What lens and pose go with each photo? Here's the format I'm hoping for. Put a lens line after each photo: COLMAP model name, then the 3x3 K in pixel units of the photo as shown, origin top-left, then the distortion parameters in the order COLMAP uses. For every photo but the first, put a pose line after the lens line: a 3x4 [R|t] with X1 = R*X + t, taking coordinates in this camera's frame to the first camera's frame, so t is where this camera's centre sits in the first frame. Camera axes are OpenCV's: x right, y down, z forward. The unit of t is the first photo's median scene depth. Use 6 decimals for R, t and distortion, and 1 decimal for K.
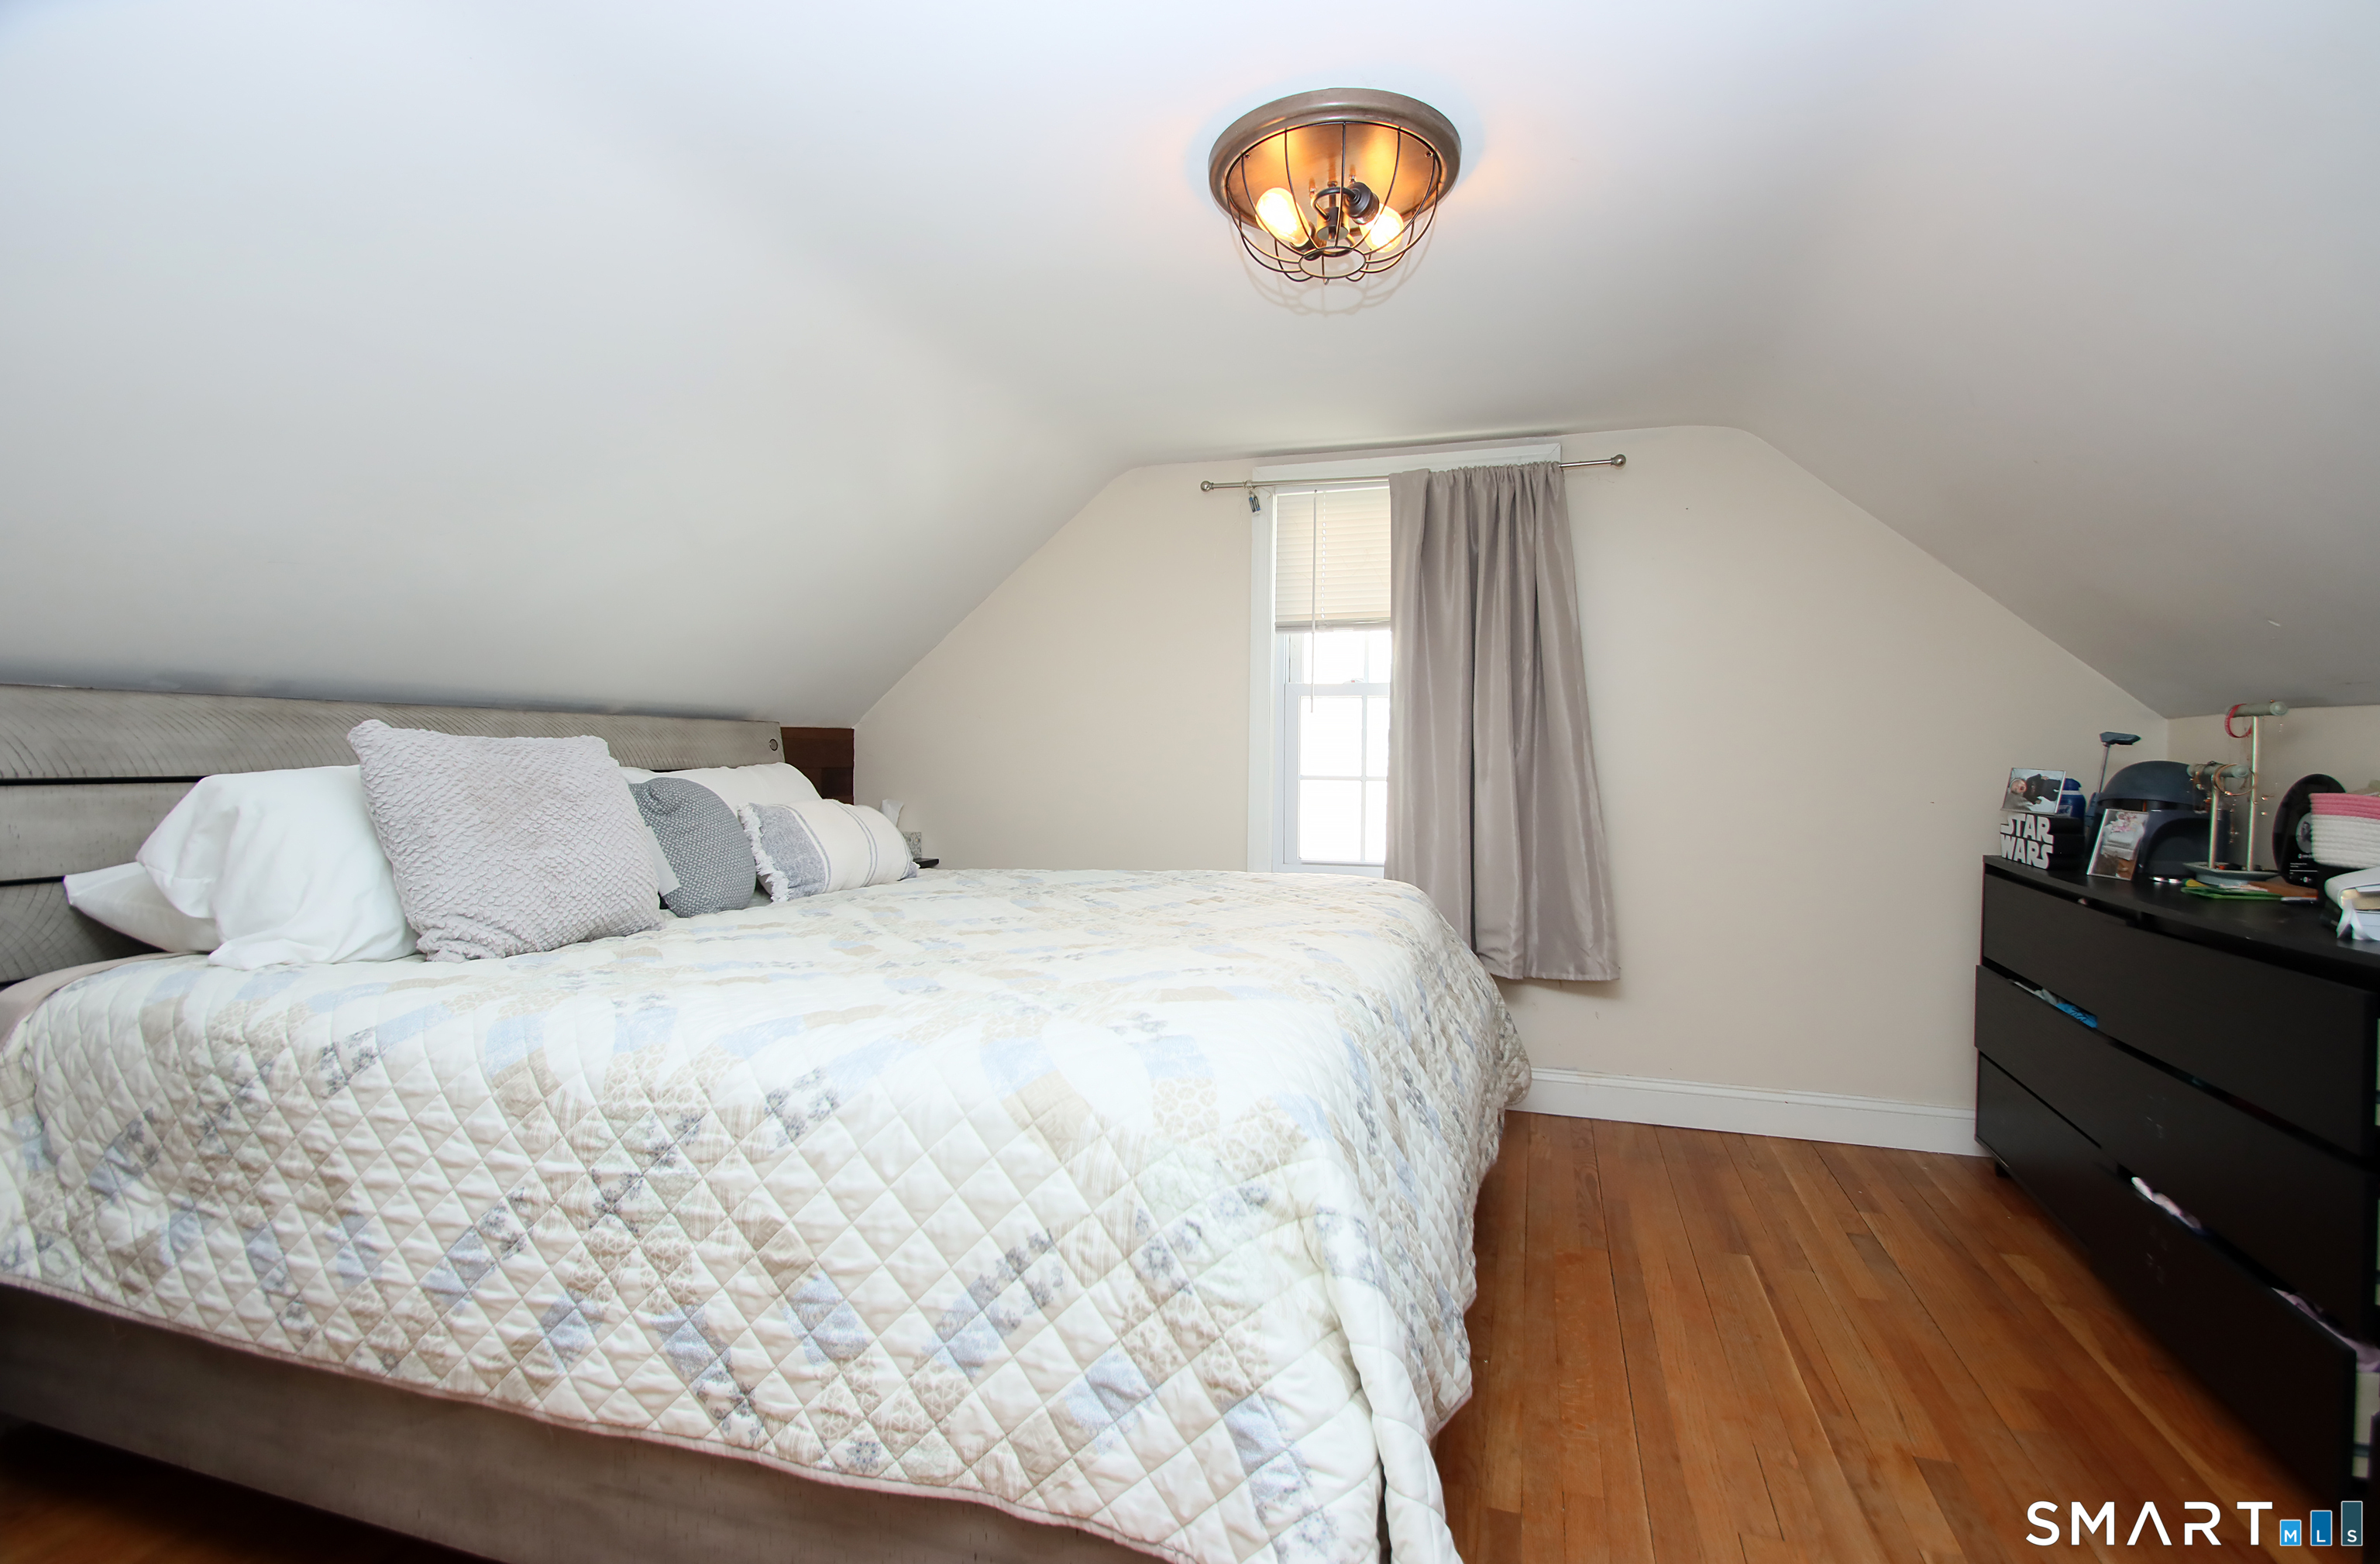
lens RADIAL K [[1113.2, 0, 1198.9], [0, 1113.2, 805.2], [0, 0, 1]] dist [0.017863, -0.019742]
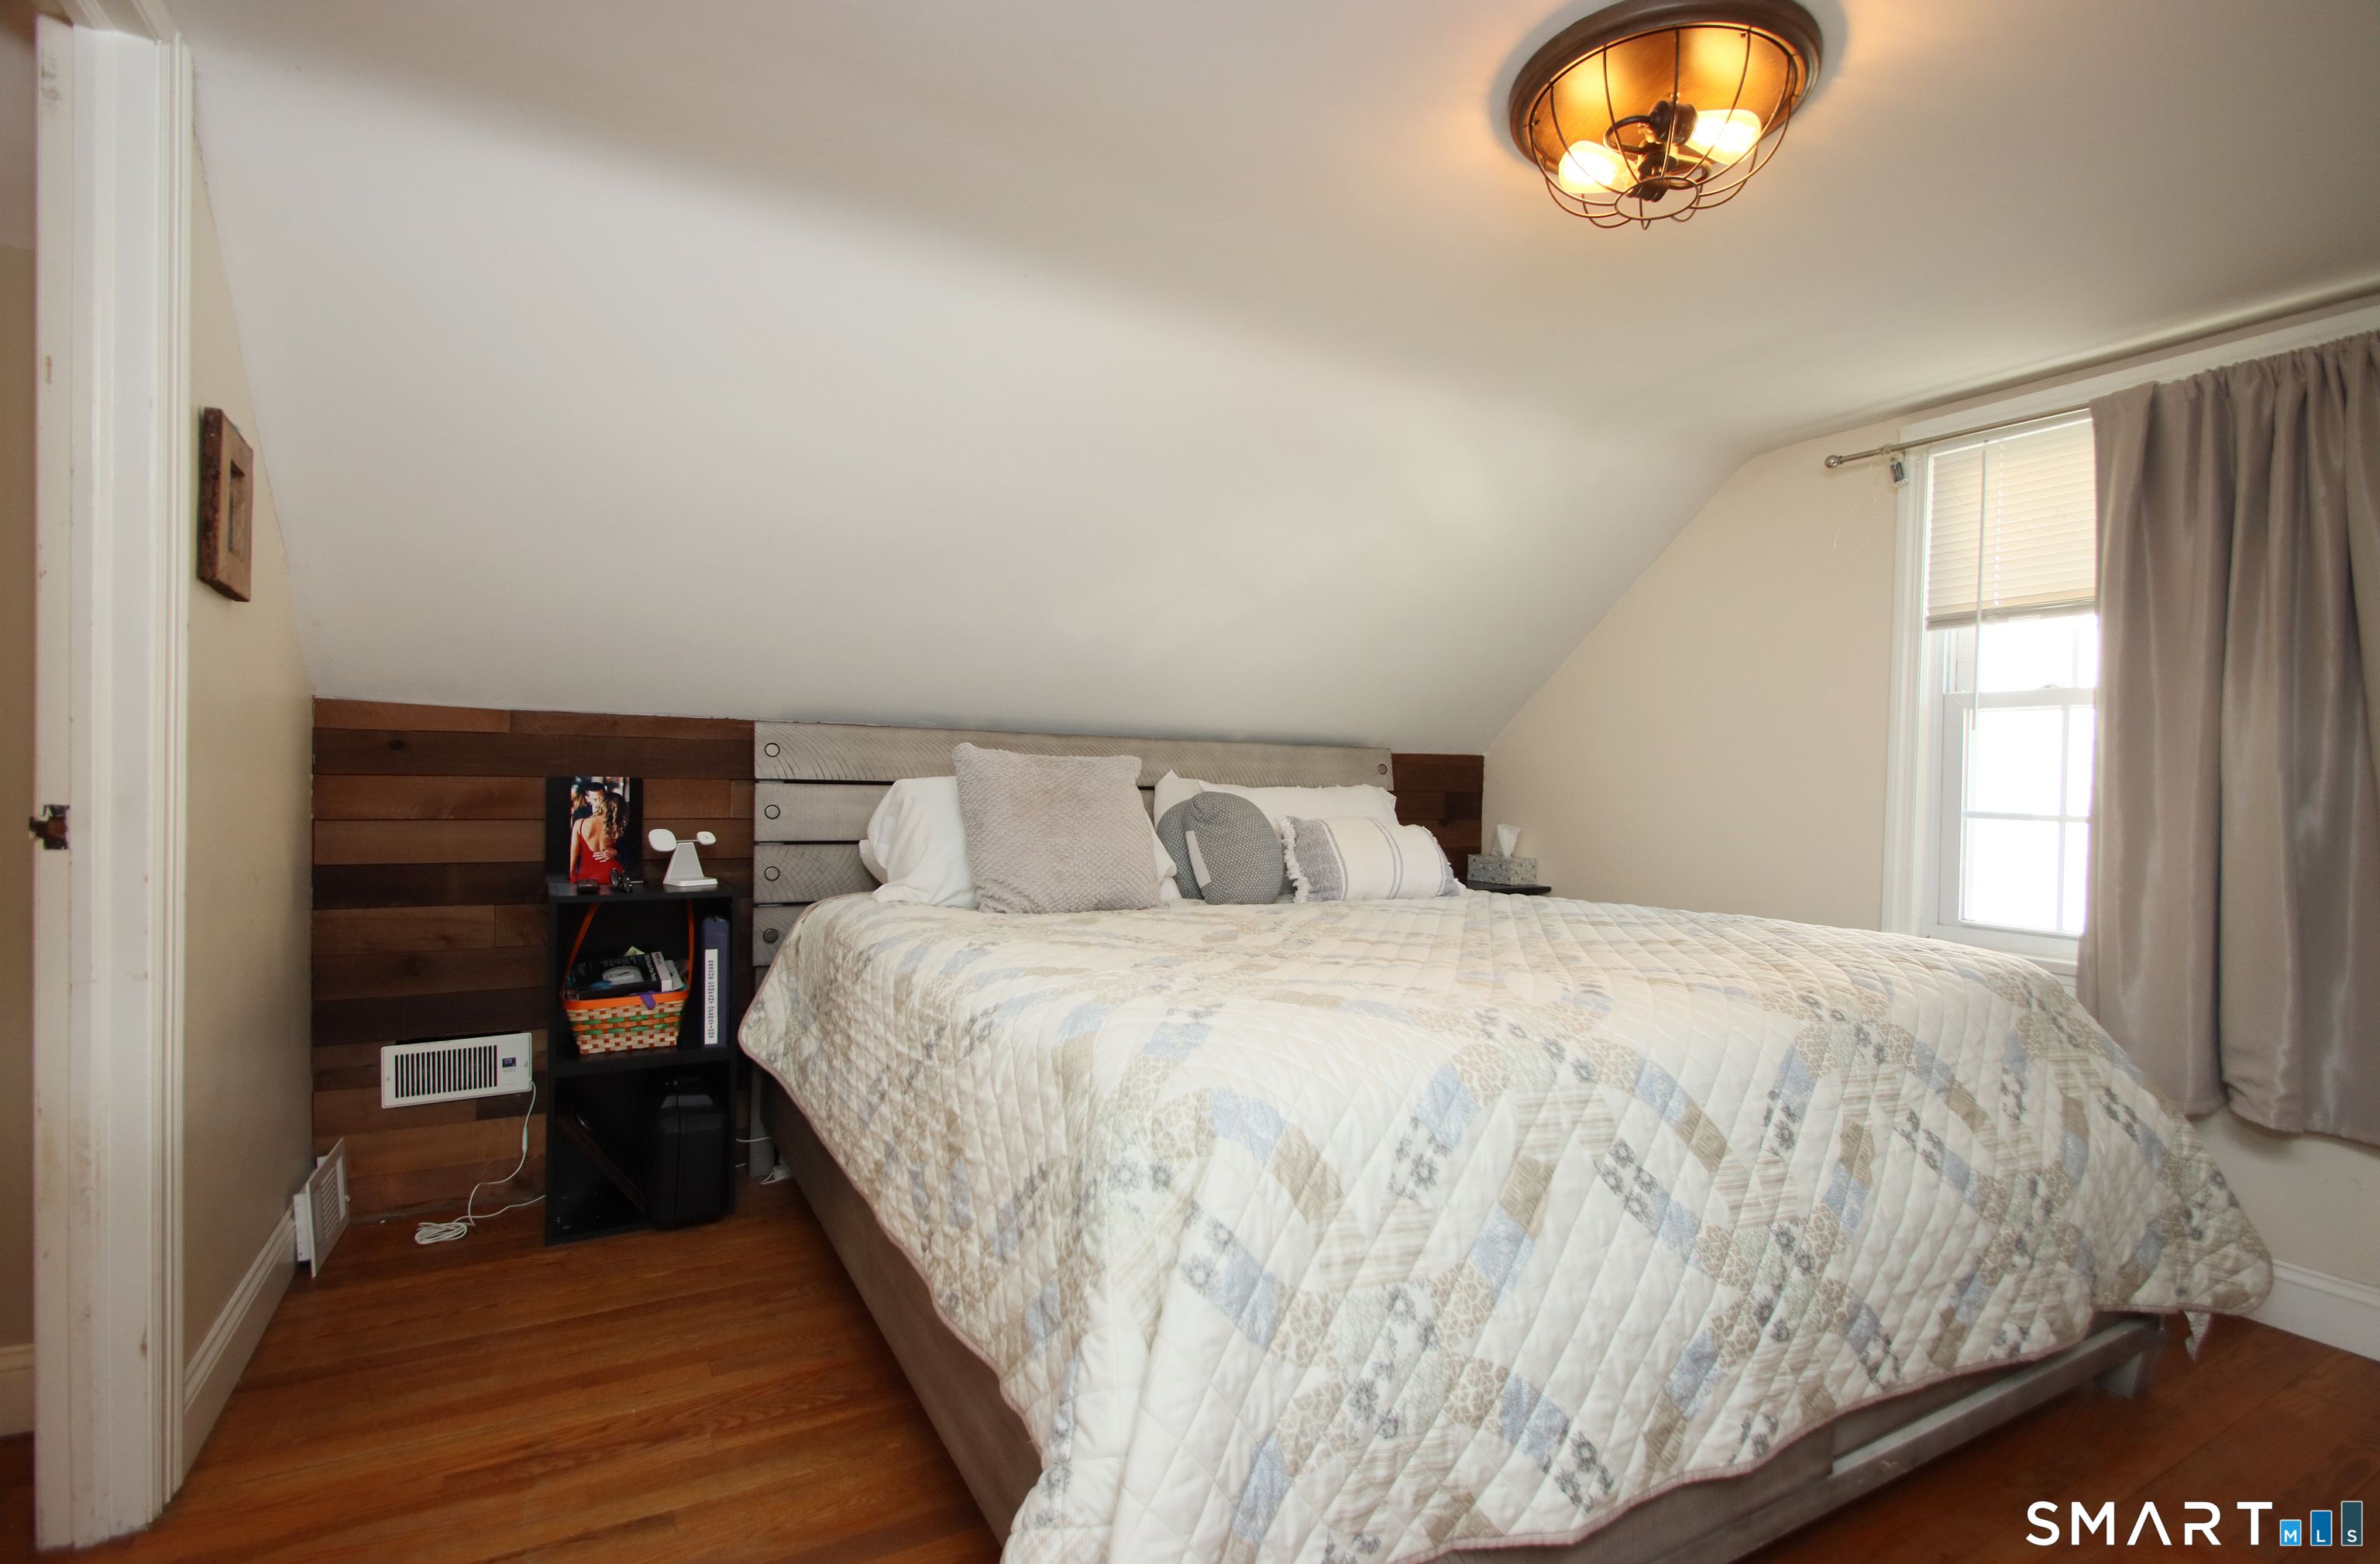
lens RADIAL K [[1113.2, 0, 1198.9], [0, 1113.2, 805.2], [0, 0, 1]] dist [0.017863, -0.019742]
pose [[0.723722, 0.026295, -0.689590, 0.467480], [-0.048586, 0.998736, -0.012908, 0.008569], [0.688379, 0.042846, 0.724085, 0.149124]]
